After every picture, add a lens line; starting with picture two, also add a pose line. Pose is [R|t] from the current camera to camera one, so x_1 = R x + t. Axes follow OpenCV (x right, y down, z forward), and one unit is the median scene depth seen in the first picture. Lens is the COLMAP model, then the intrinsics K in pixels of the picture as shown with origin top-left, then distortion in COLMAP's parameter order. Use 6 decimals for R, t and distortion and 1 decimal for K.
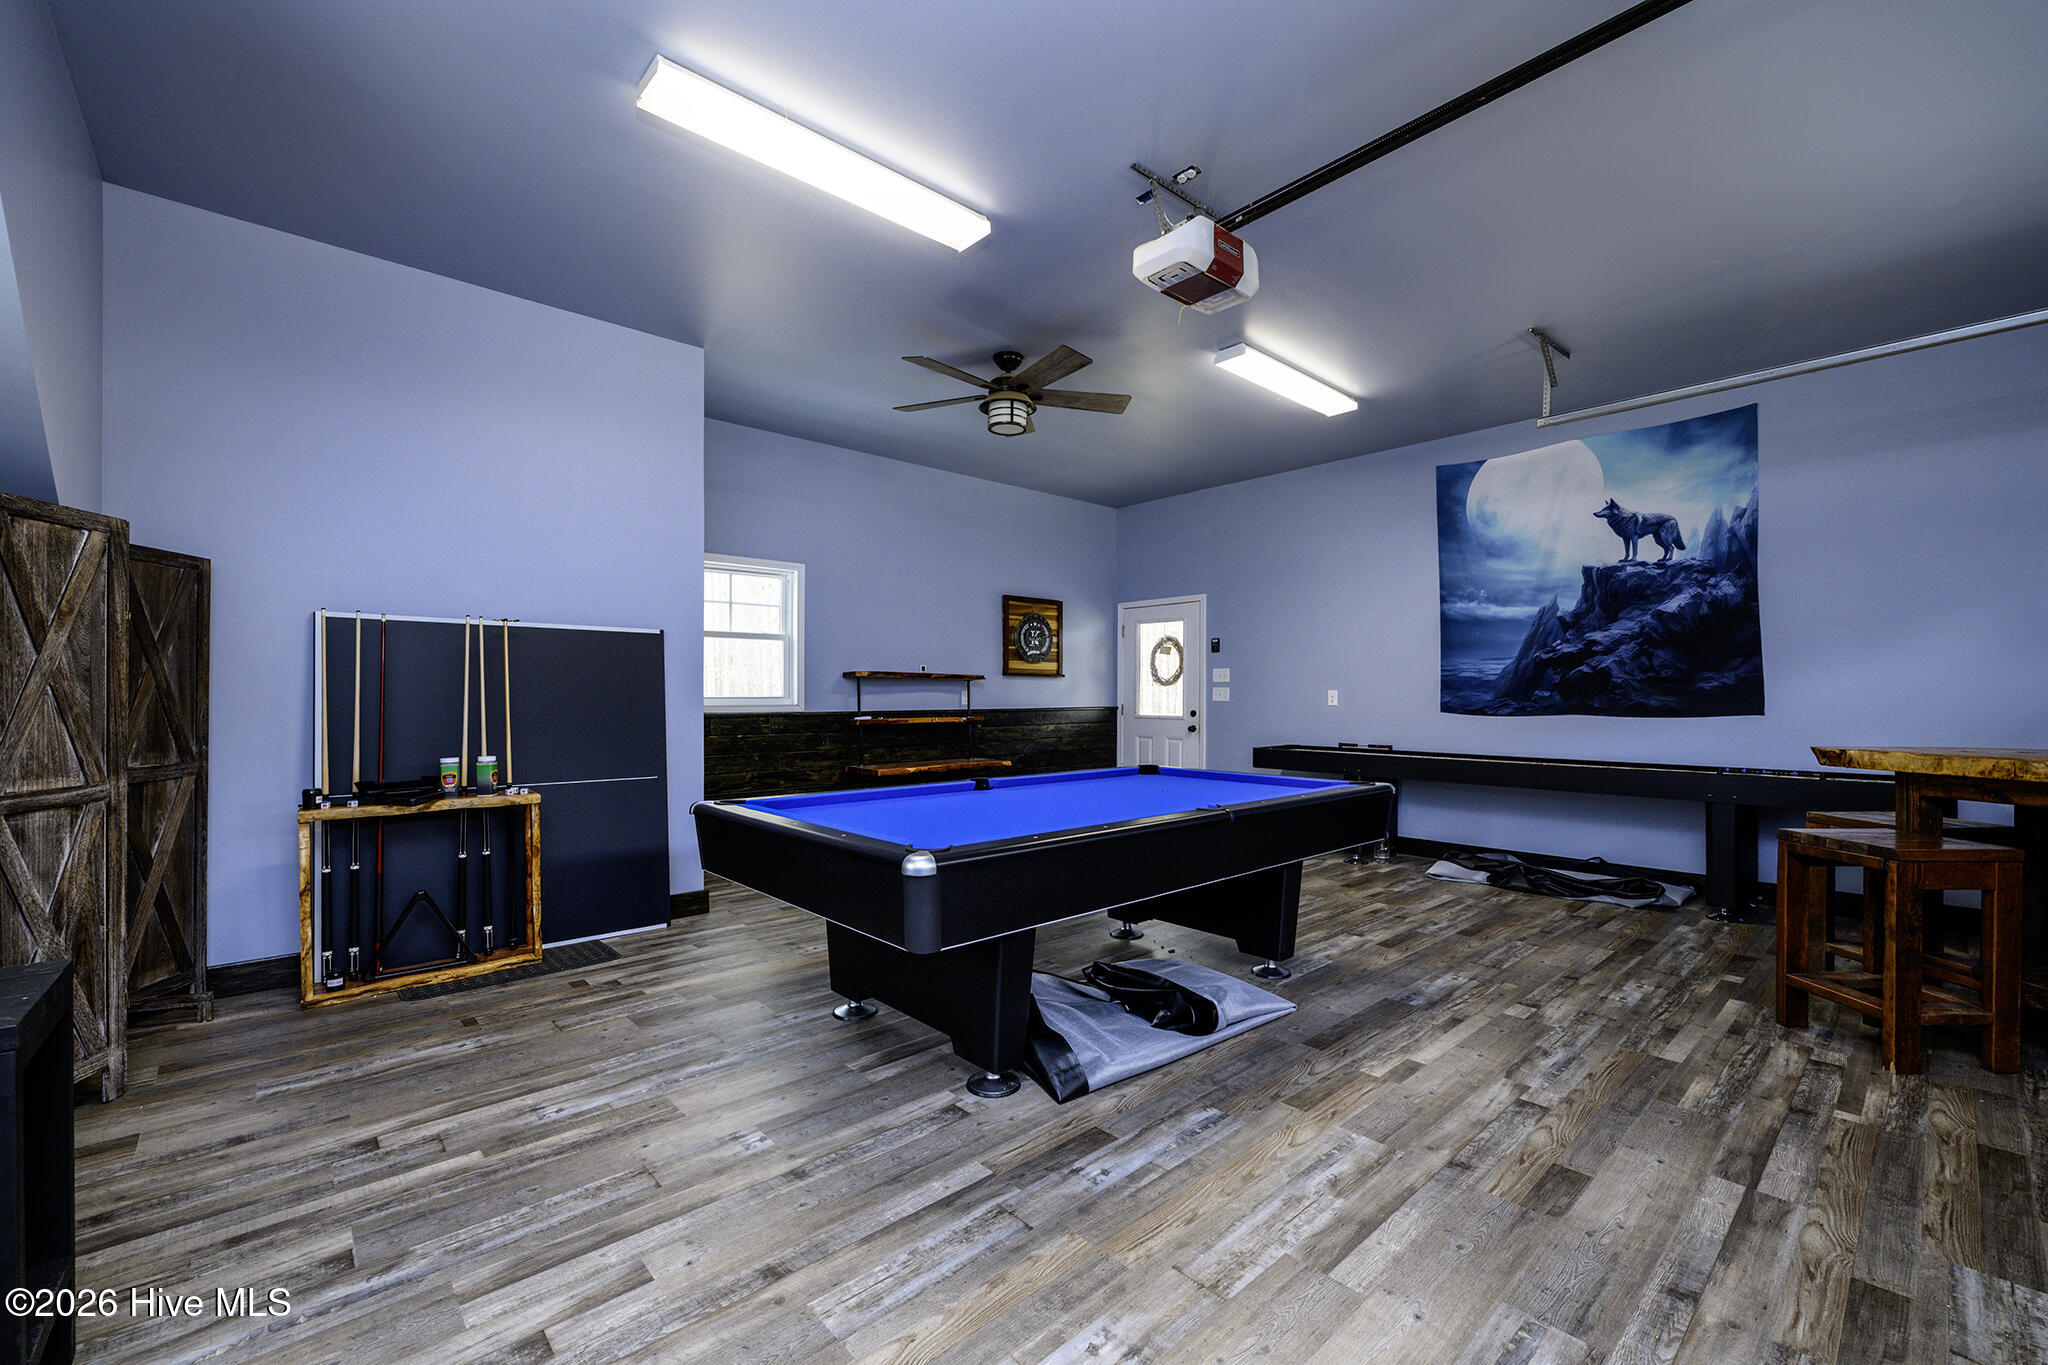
lens RADIAL K [[830.4, 0, 1022.2], [0, 830.4, 675.4], [0, 0, 1]] dist [-0.000407, 0.000060]
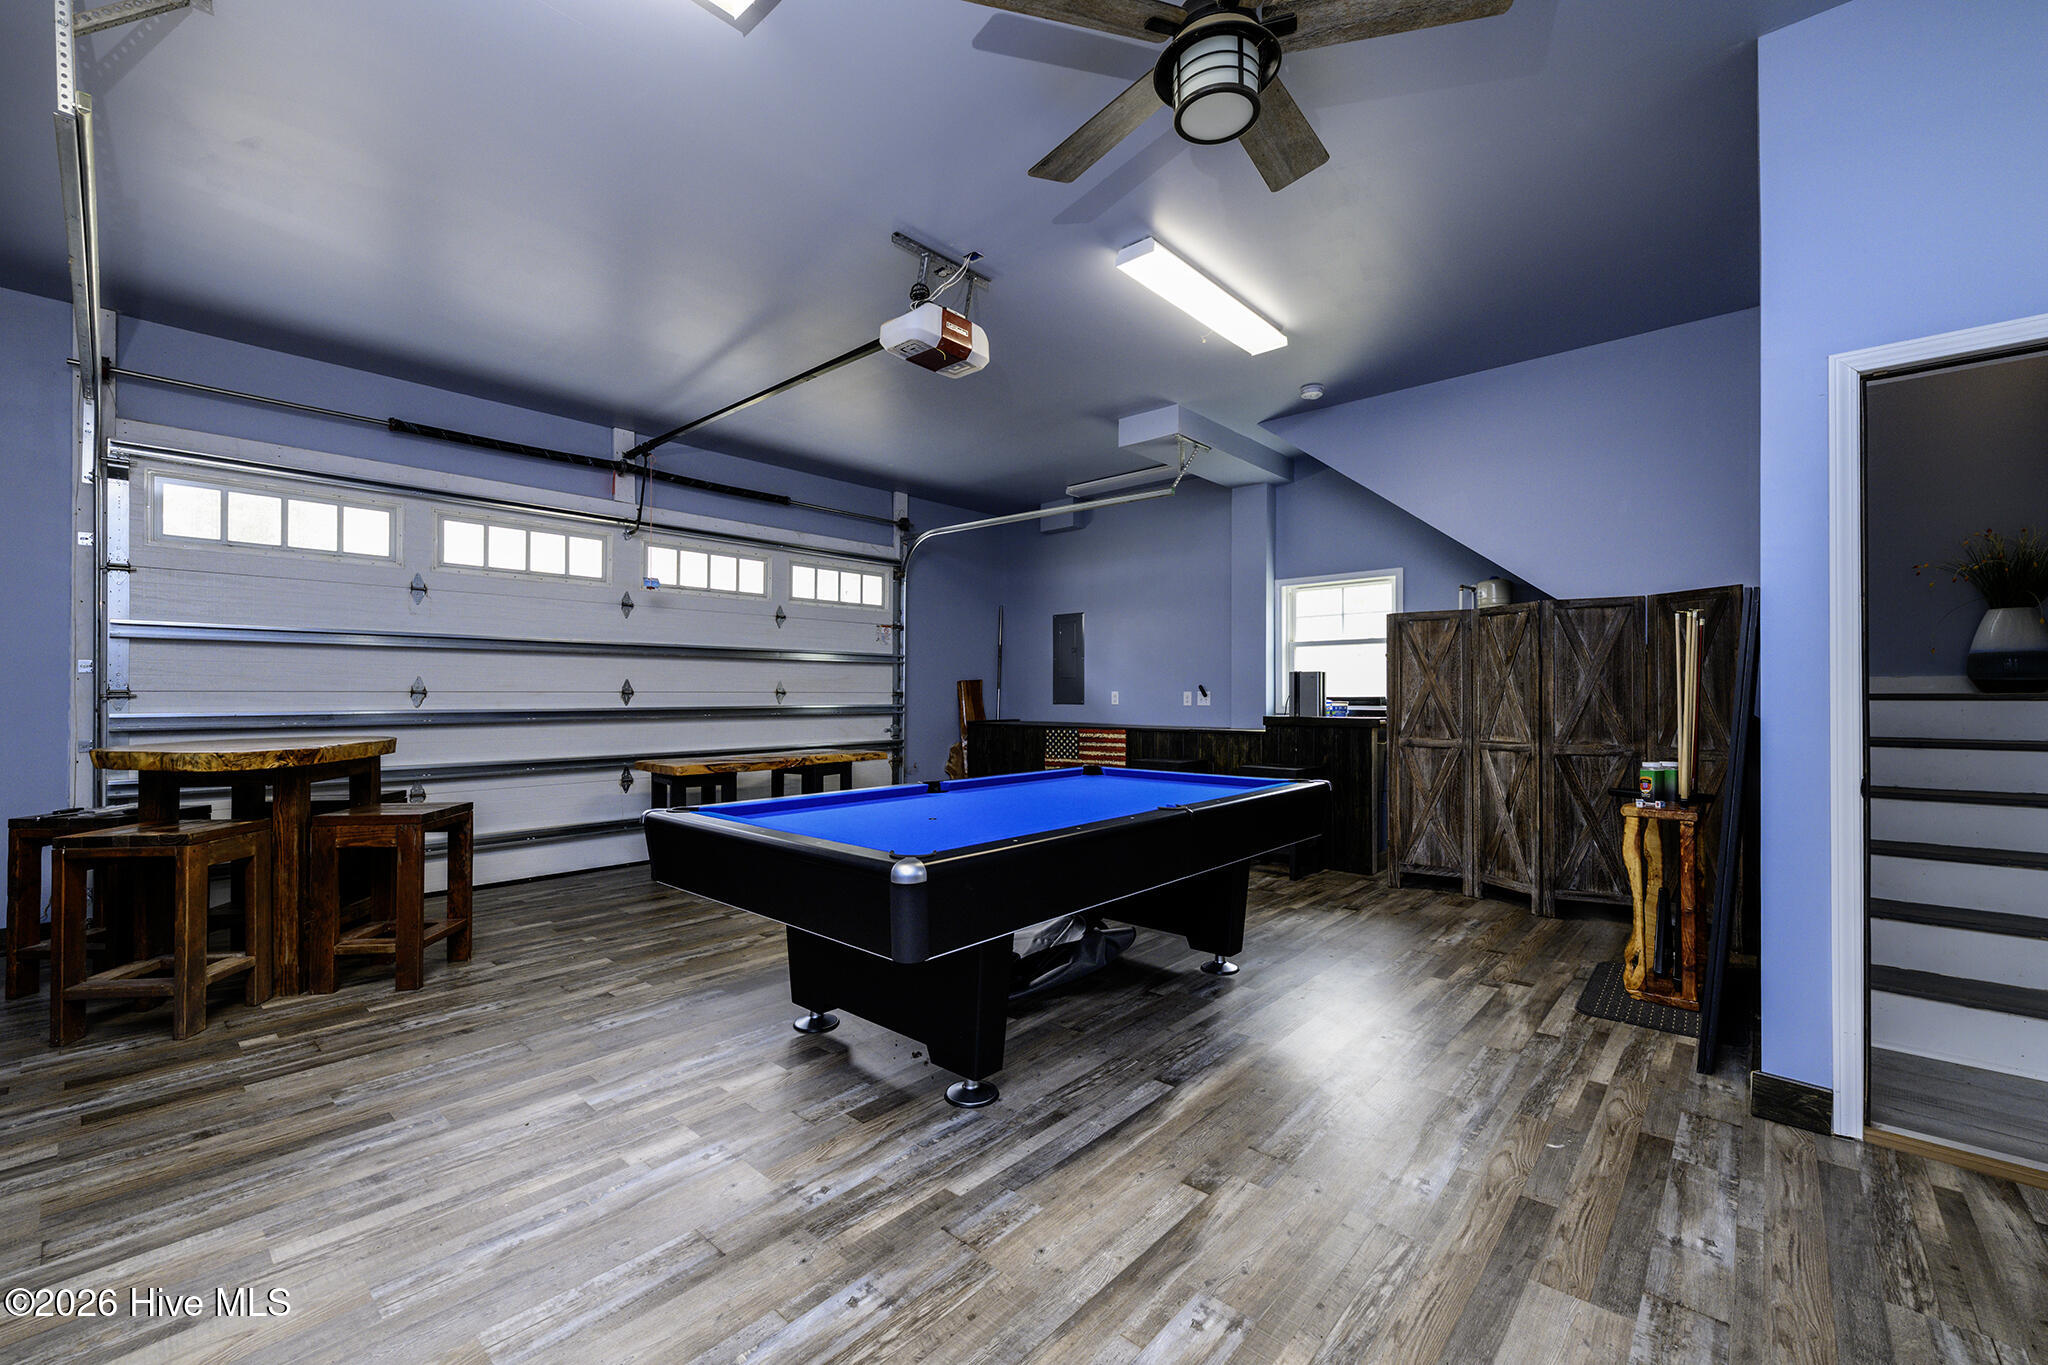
lens RADIAL K [[830.4, 0, 1022.2], [0, 830.4, 675.4], [0, 0, 1]] dist [-0.000407, 0.000060]
pose [[-0.994254, -0.004526, -0.106946, 0.201370], [0.000411, 0.998937, -0.046097, 0.041876], [0.107041, -0.045876, -0.993196, 2.100797]]
